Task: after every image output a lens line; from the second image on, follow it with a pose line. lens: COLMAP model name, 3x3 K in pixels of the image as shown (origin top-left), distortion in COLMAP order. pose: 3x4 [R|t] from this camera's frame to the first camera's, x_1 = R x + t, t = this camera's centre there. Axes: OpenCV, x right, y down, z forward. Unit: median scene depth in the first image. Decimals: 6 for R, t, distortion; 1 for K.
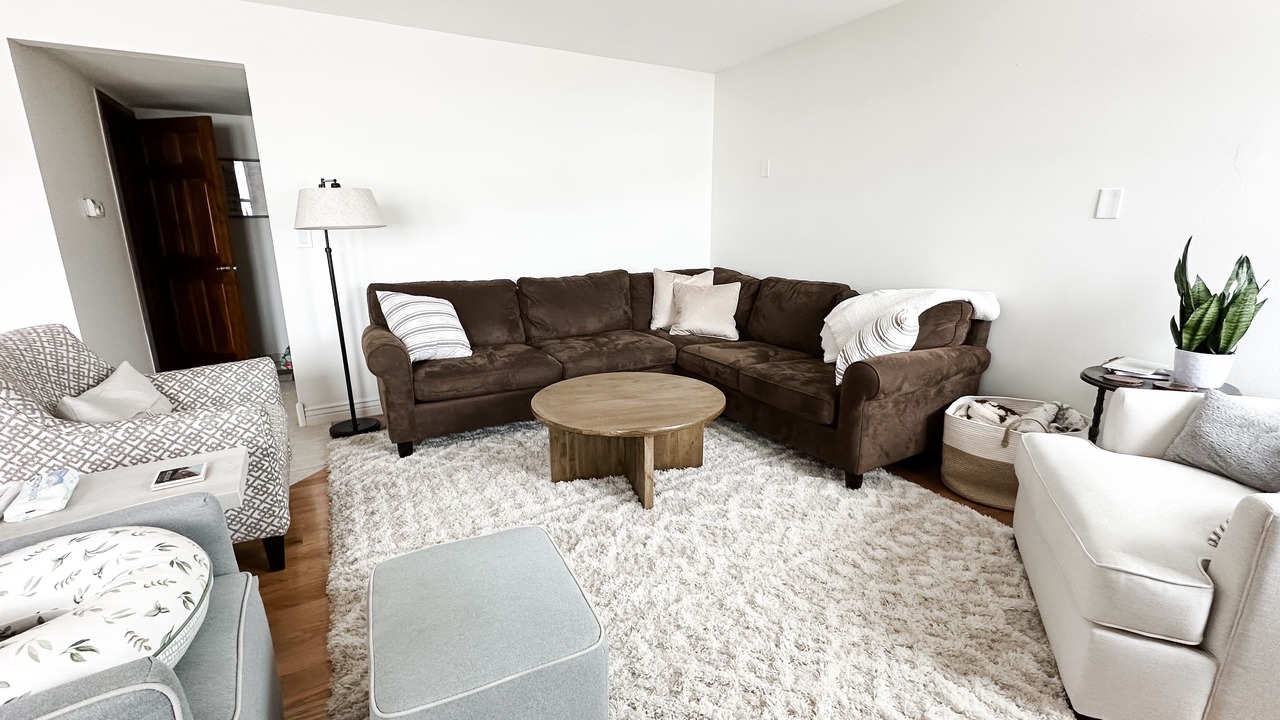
lens RADIAL K [[538.4, 0, 639.4], [0, 538.4, 360.7], [0, 0, 1]] dist [-0.002893, -0.000775]
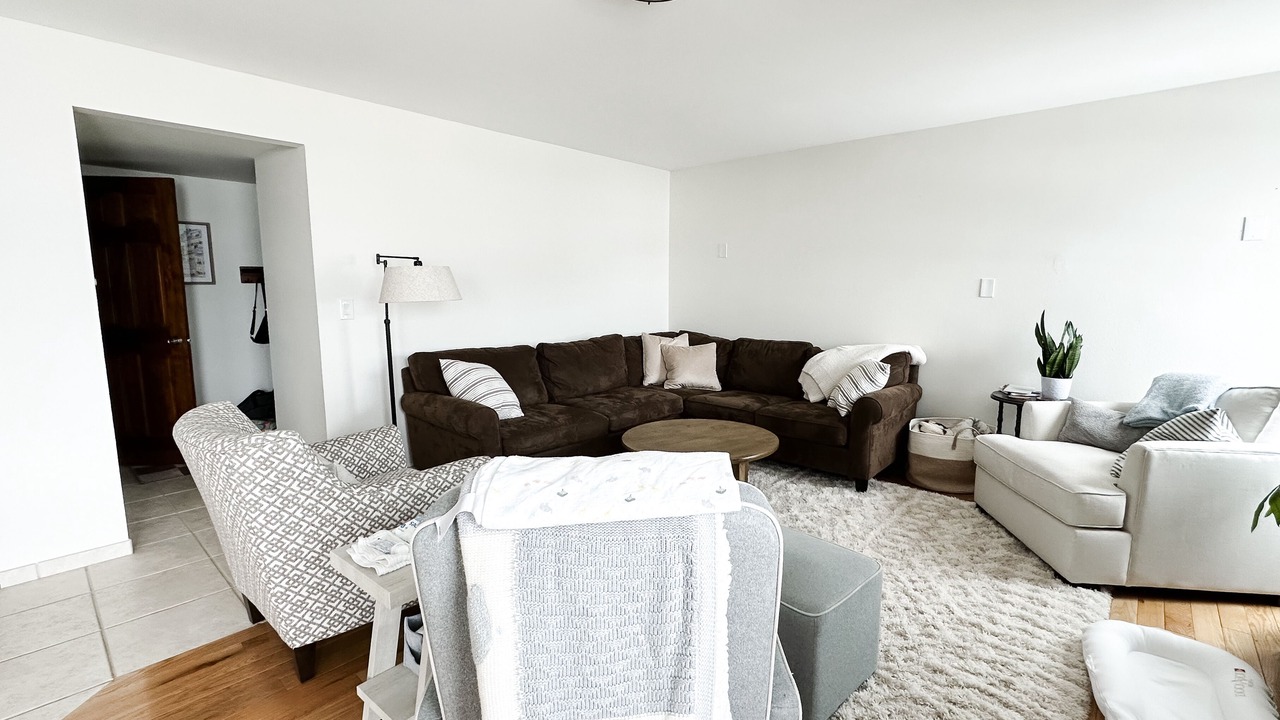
lens RADIAL K [[559.5, 0, 640.1], [0, 559.5, 361.9], [0, 0, 1]] dist [-0.001193, 0.000116]
pose [[0.948692, -0.034465, 0.314317, -0.545796], [0.068243, 0.992932, -0.097099, 0.011098], [-0.308749, 0.113567, 0.944339, -0.189294]]
